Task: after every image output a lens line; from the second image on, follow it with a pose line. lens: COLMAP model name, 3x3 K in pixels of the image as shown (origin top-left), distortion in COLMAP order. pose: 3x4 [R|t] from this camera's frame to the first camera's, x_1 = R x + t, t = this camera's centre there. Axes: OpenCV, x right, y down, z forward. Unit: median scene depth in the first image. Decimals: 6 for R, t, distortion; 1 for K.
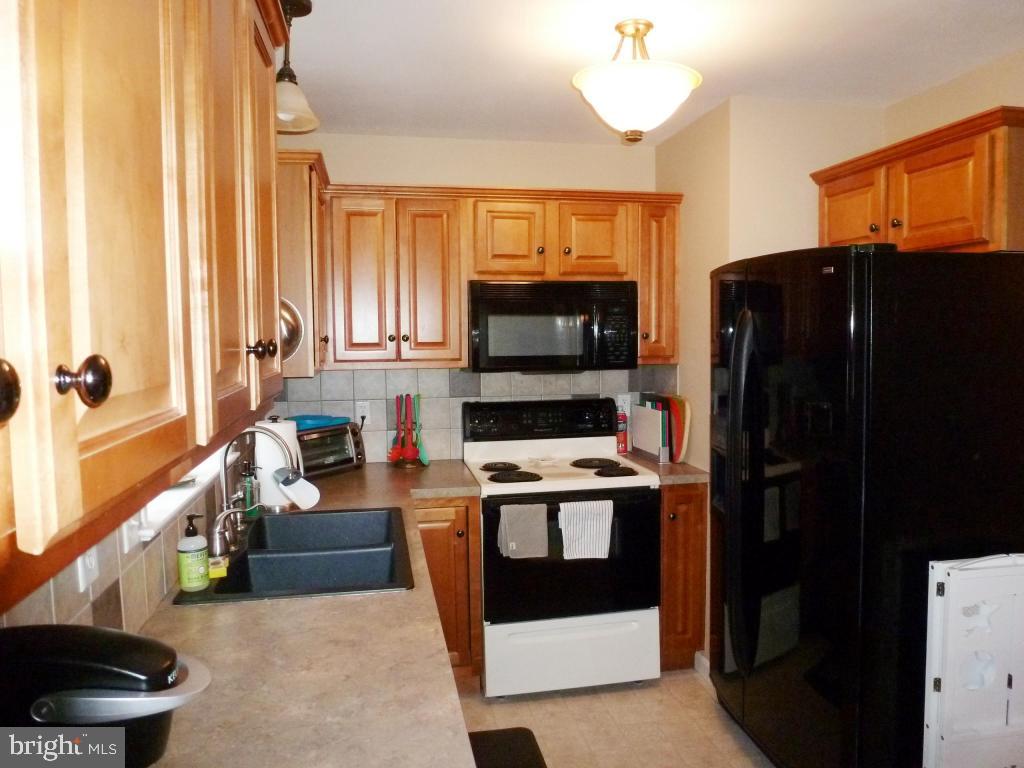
lens RADIAL K [[758.4, 0, 512.0], [0, 758.4, 384.0], [0, 0, 1]] dist [-0.034329, 0.069611]
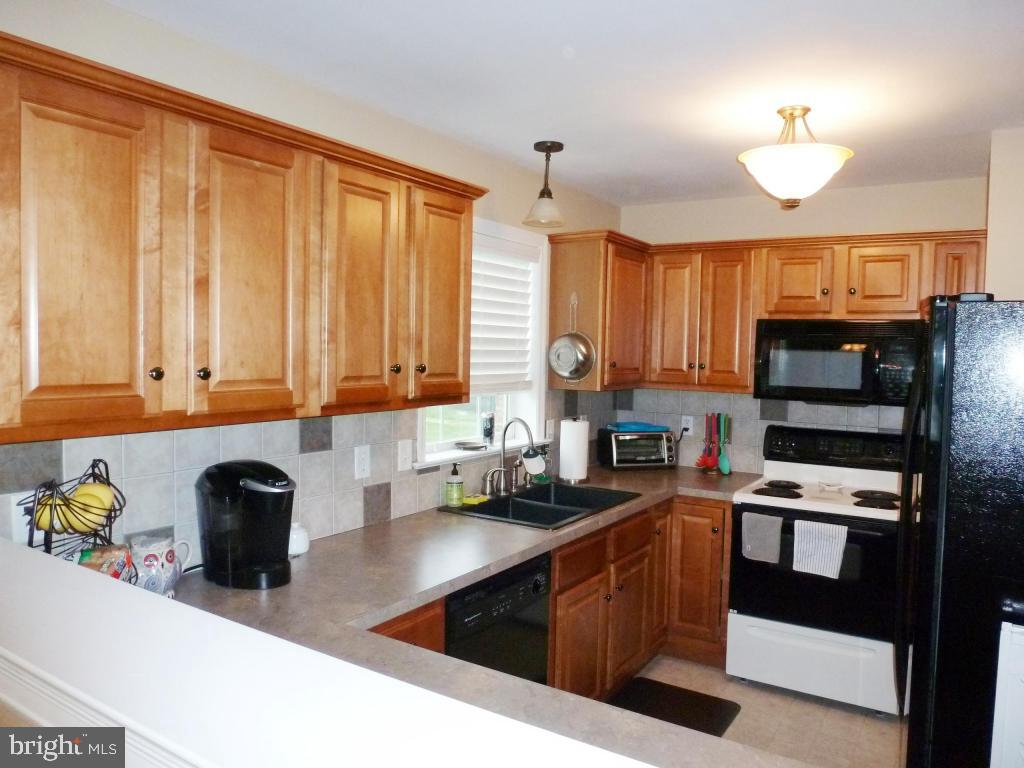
lens RADIAL K [[758.4, 0, 512.0], [0, 758.4, 384.0], [0, 0, 1]] dist [-0.034329, 0.069611]
pose [[0.722211, 0.059409, -0.689117, 0.484897], [-0.077375, 0.996990, 0.004860, -0.014115], [0.687332, 0.049811, 0.724634, -0.098711]]
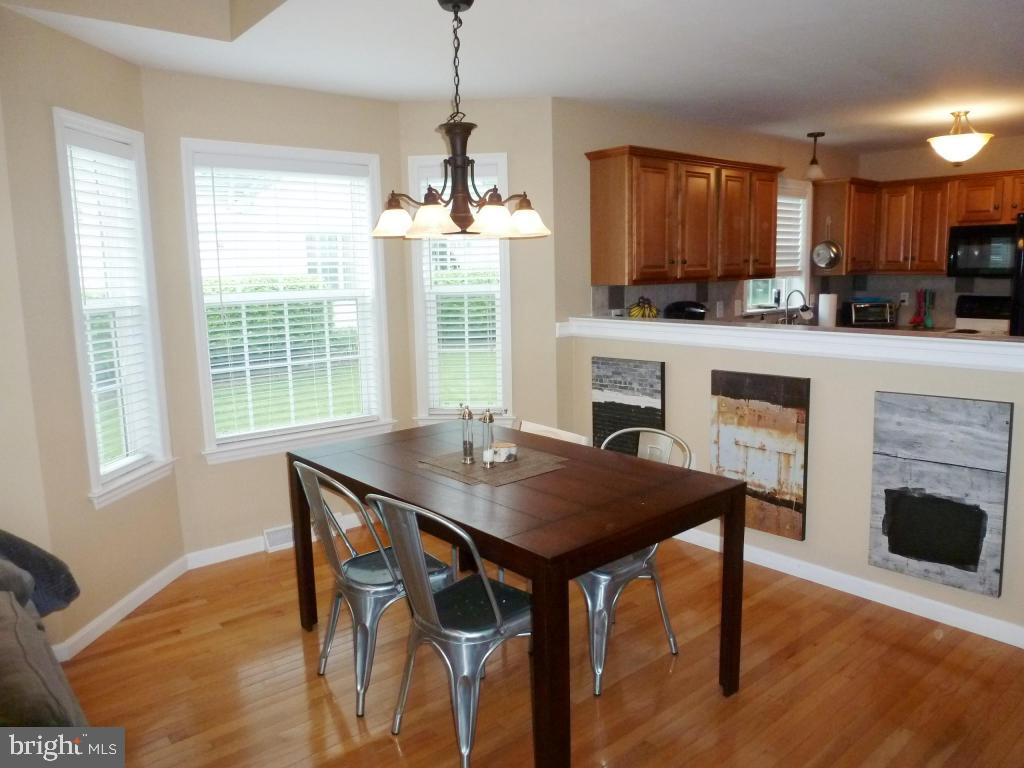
lens RADIAL K [[774.3, 0, 512.0], [0, 774.3, 384.0], [0, 0, 1]] dist [-0.033109, 0.001315]
pose [[0.507064, 0.129128, -0.852181, 1.058064], [-0.045613, 0.991349, 0.123074, 0.064122], [0.860701, -0.023536, 0.508567, -0.896762]]
